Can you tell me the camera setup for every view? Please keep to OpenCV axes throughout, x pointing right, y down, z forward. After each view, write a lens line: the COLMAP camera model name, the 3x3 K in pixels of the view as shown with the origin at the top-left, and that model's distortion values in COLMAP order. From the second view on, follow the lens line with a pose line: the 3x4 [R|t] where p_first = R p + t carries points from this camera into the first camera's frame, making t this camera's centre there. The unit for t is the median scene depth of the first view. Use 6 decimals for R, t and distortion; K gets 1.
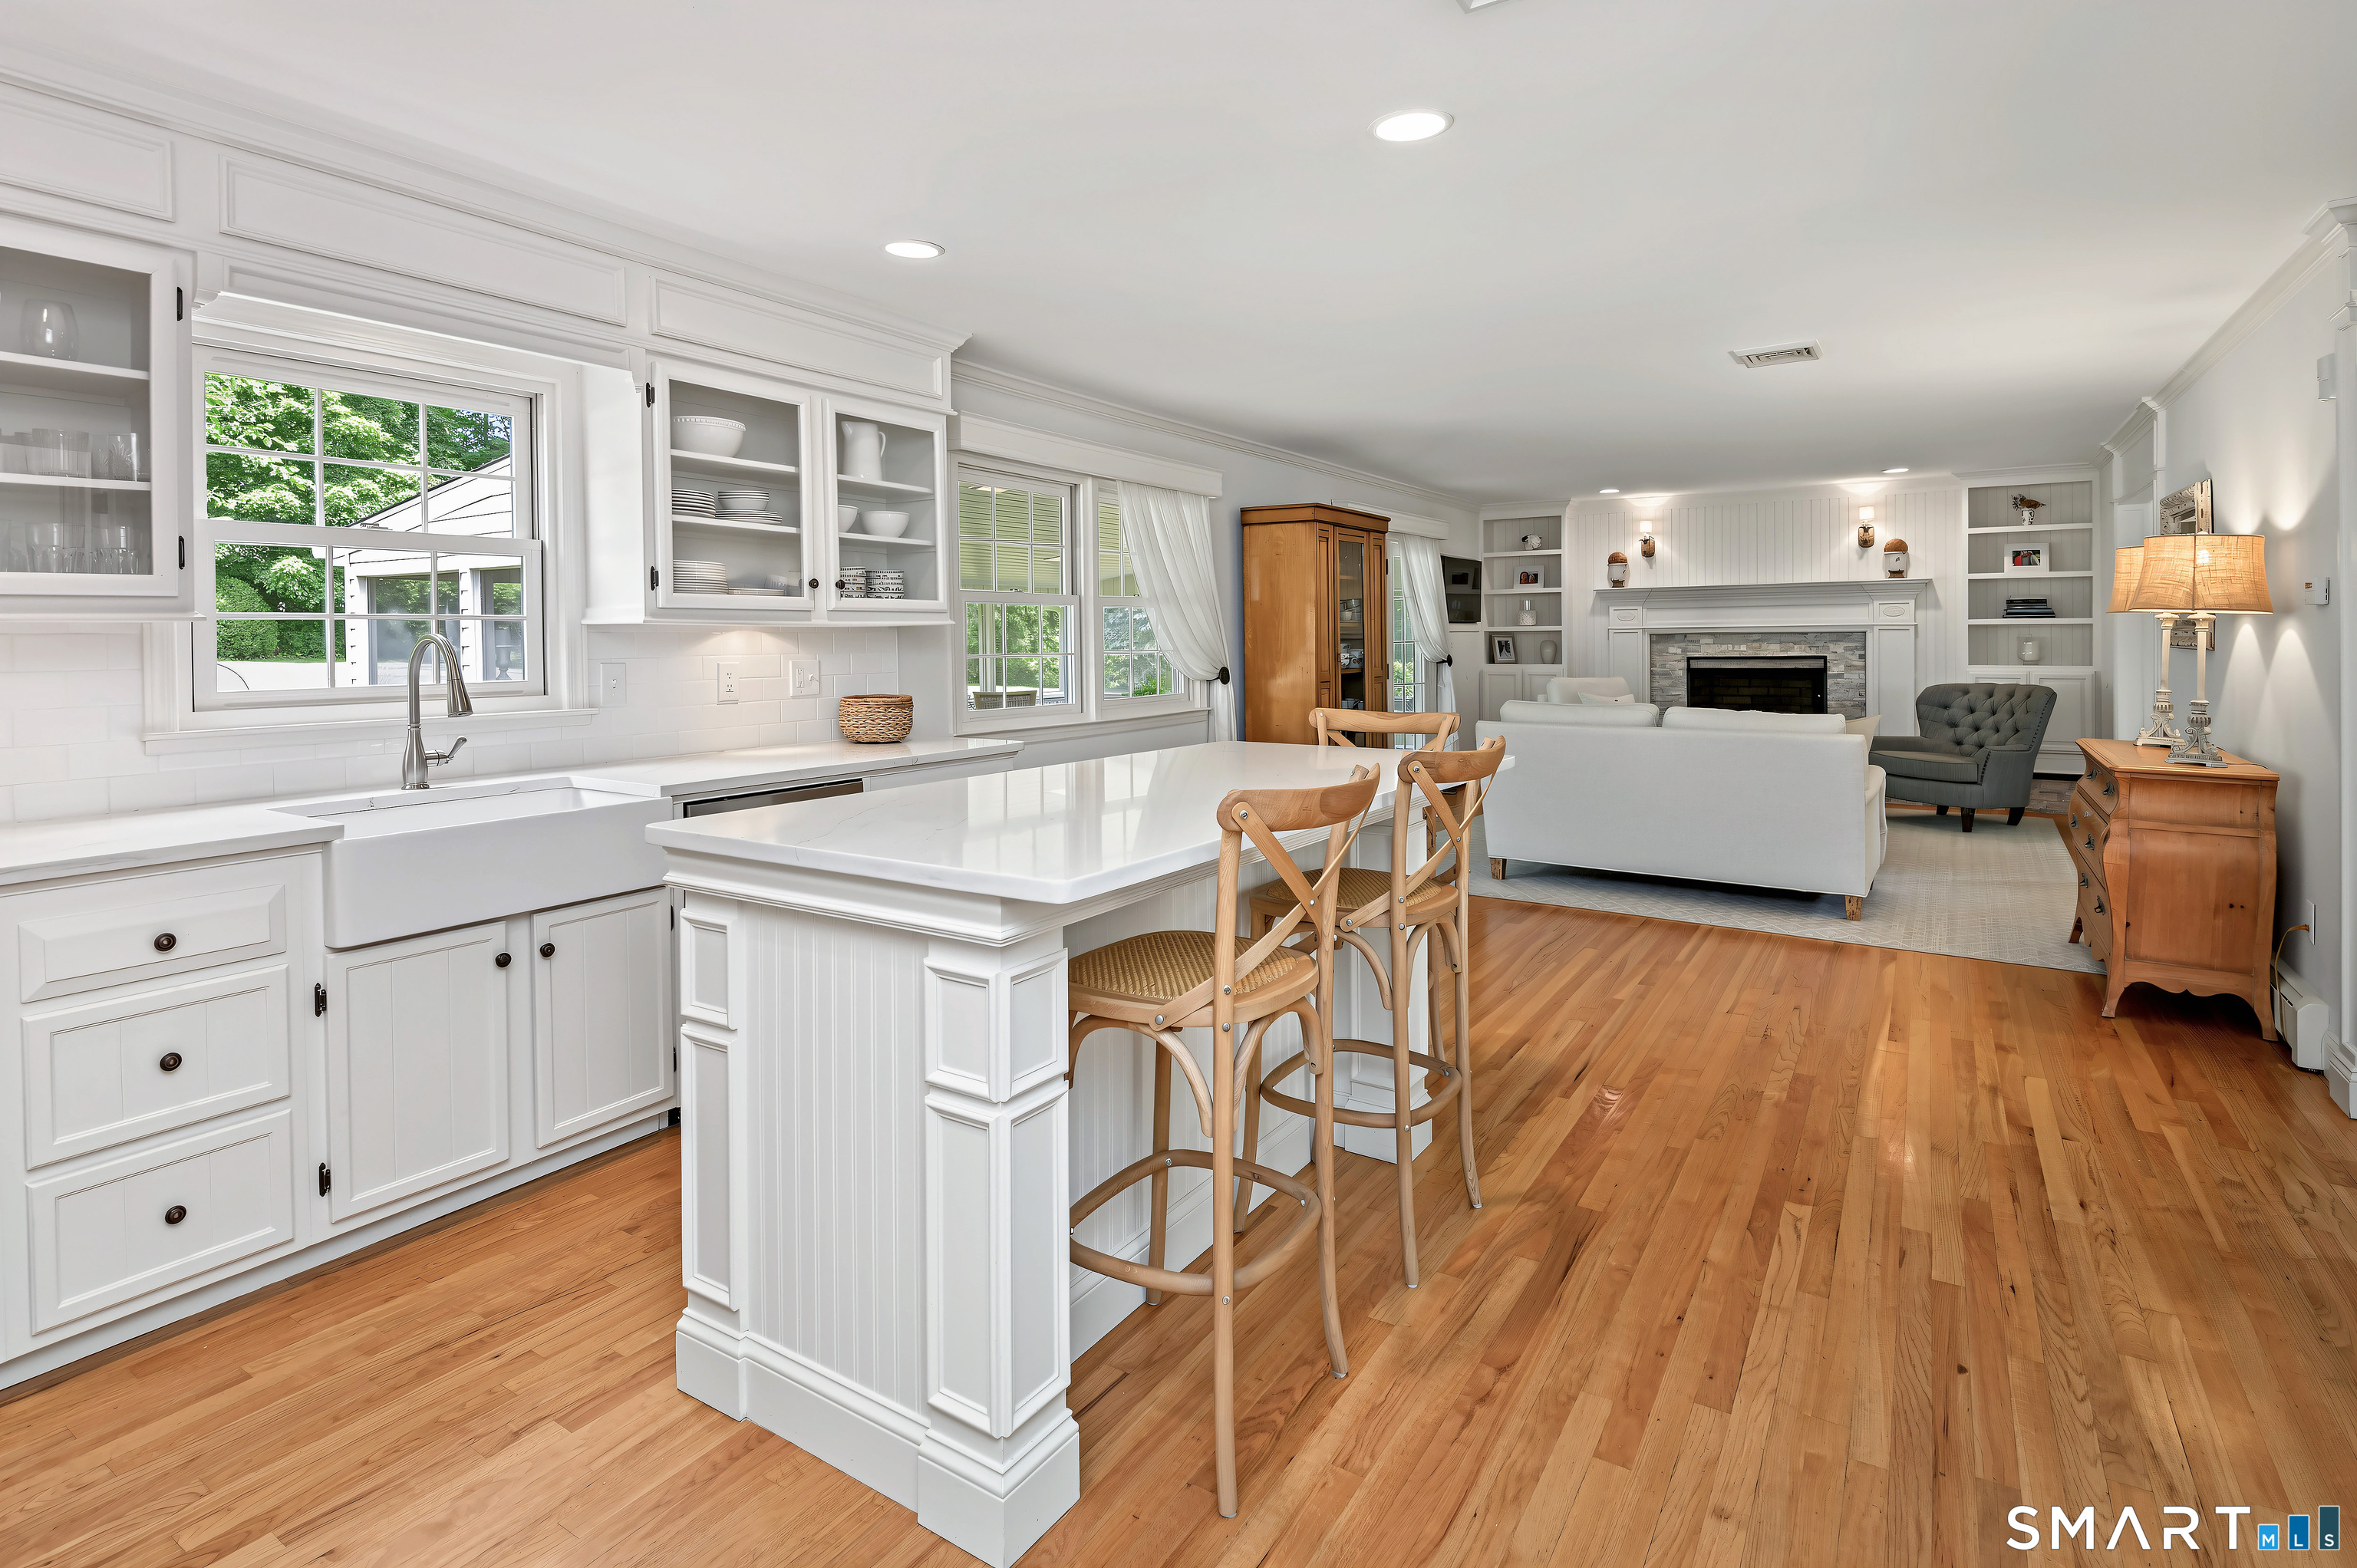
lens RADIAL K [[1159.8, 0, 1178.5], [0, 1159.8, 784.0], [0, 0, 1]] dist [-0.000476, -0.000240]
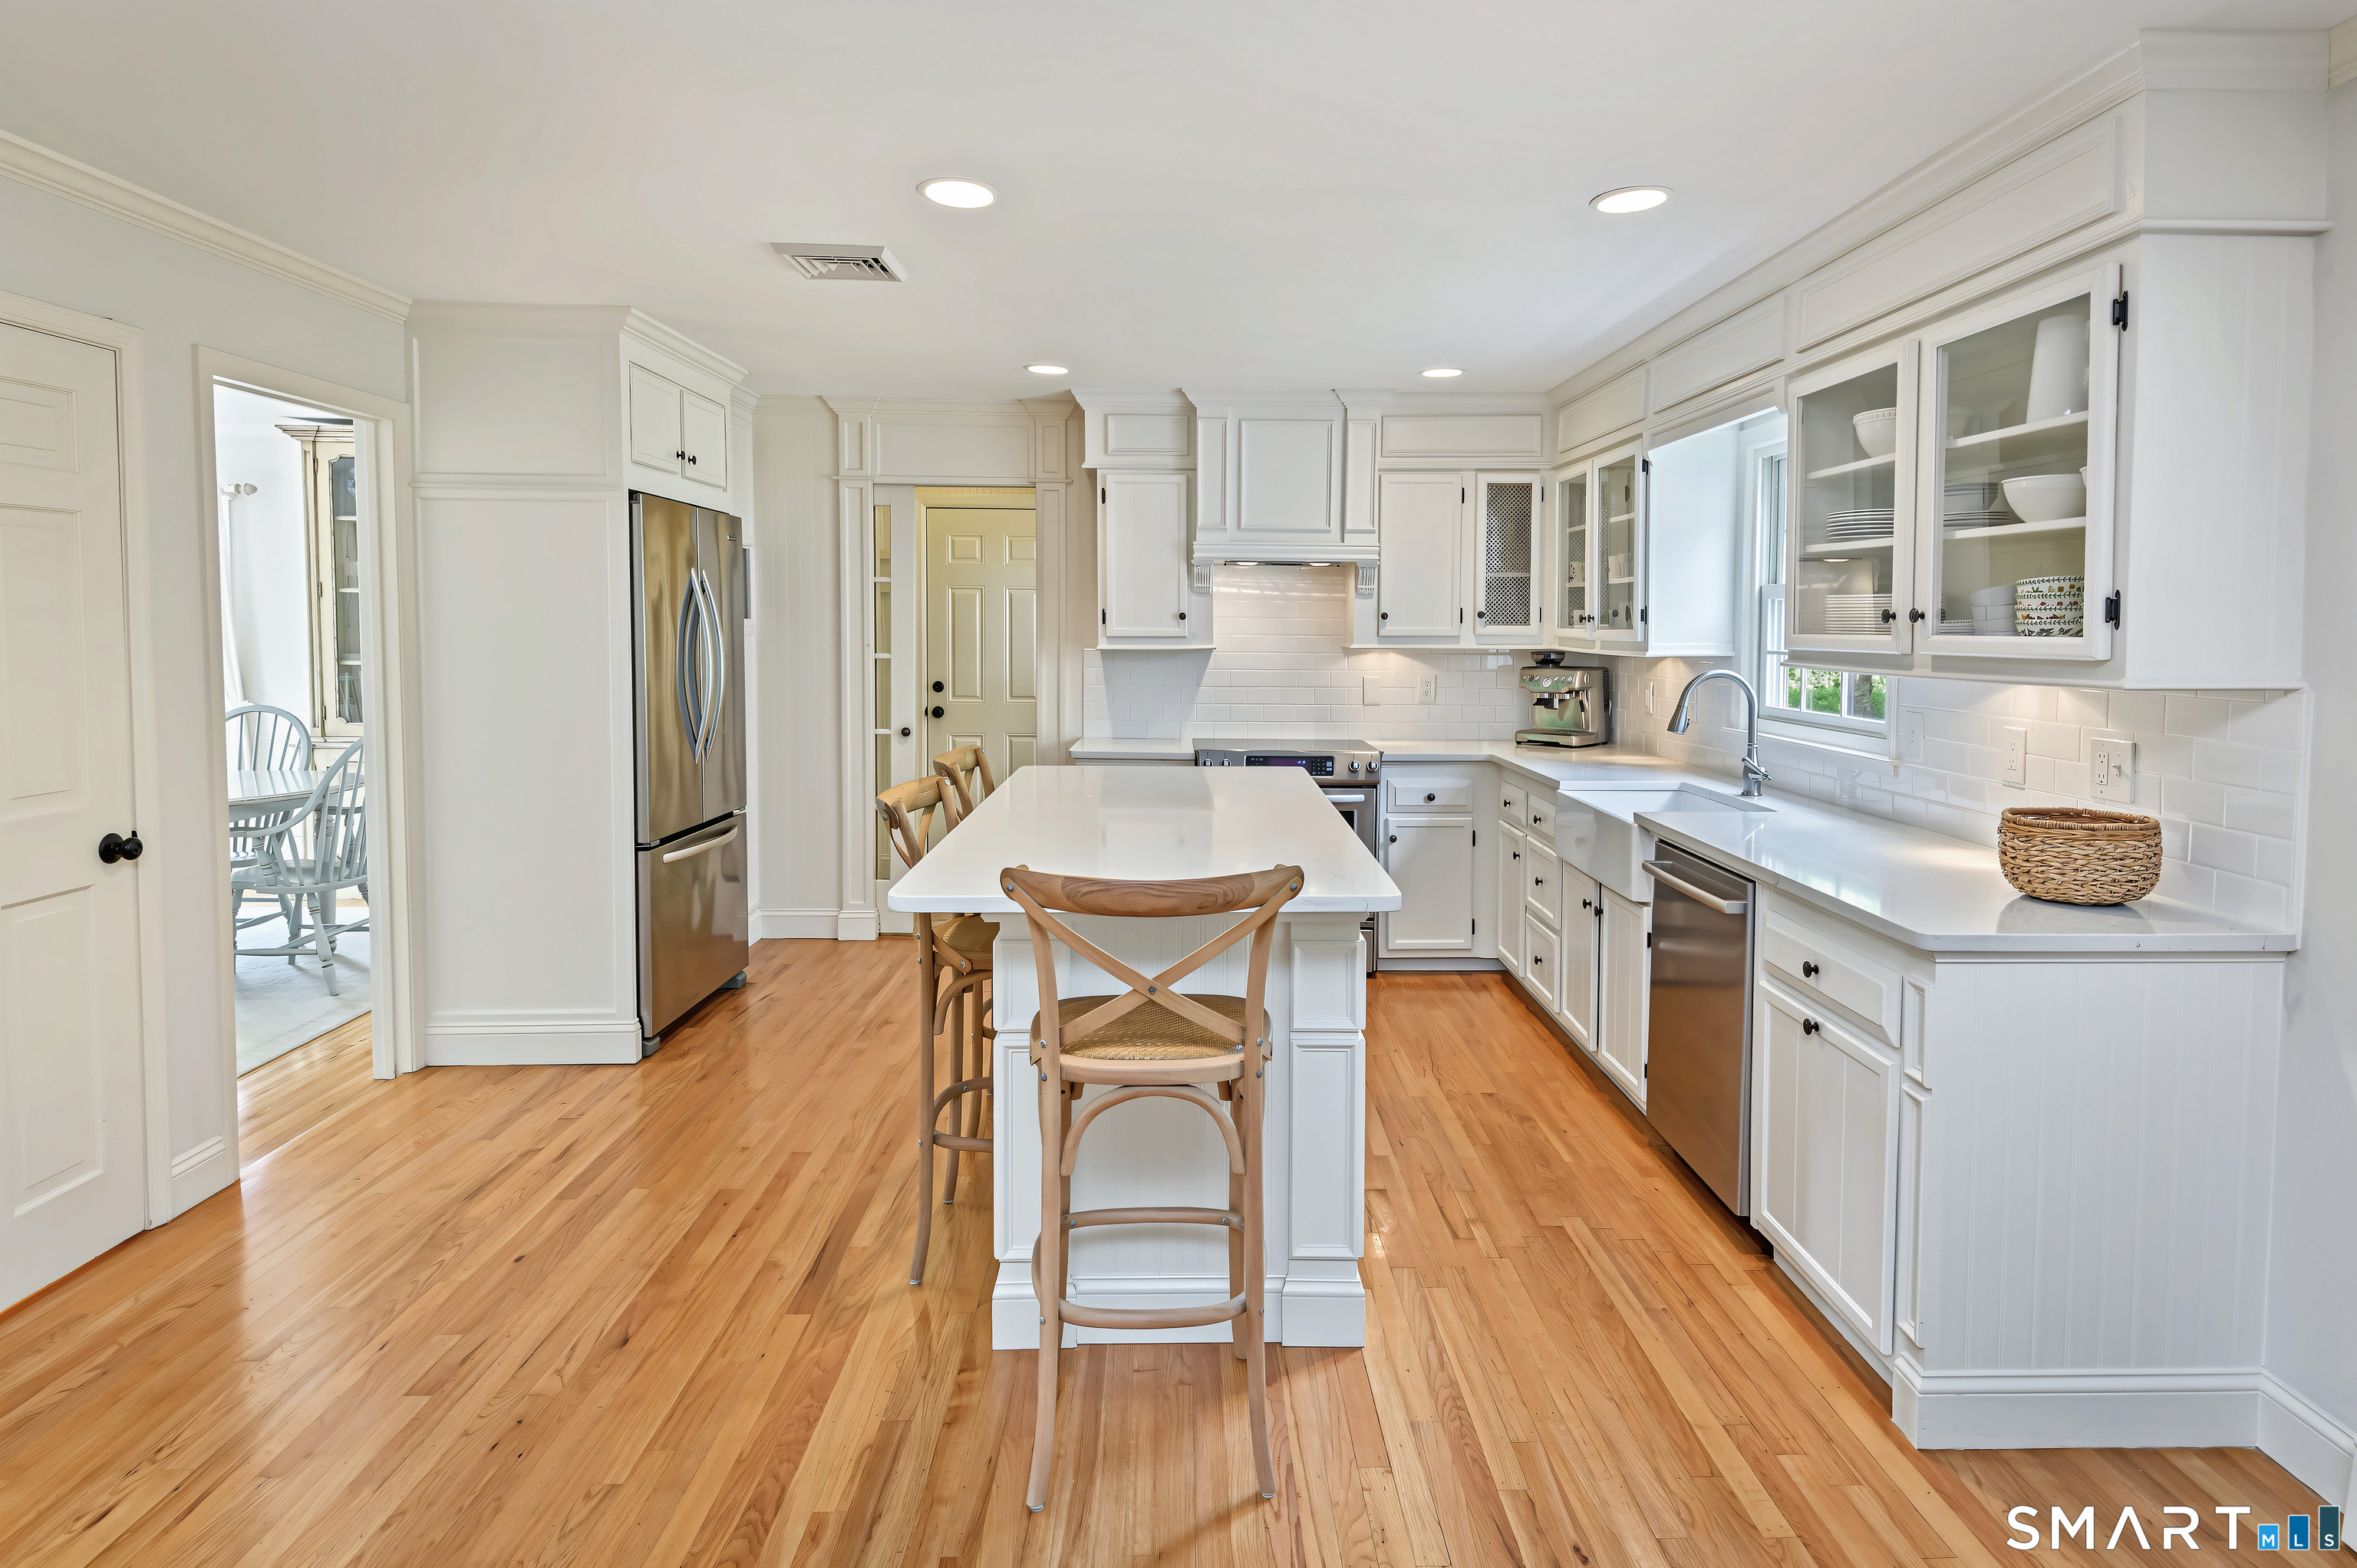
lens RADIAL K [[1284.7, 0, 1178.5], [0, 1284.7, 784.0], [0, 0, 1]] dist [0.000205, 0.000323]
pose [[-0.839968, 0.074376, -0.537515, 0.702049], [-0.066850, 0.968834, 0.238522, -0.341717], [0.538503, 0.236283, -0.808817, 2.145625]]
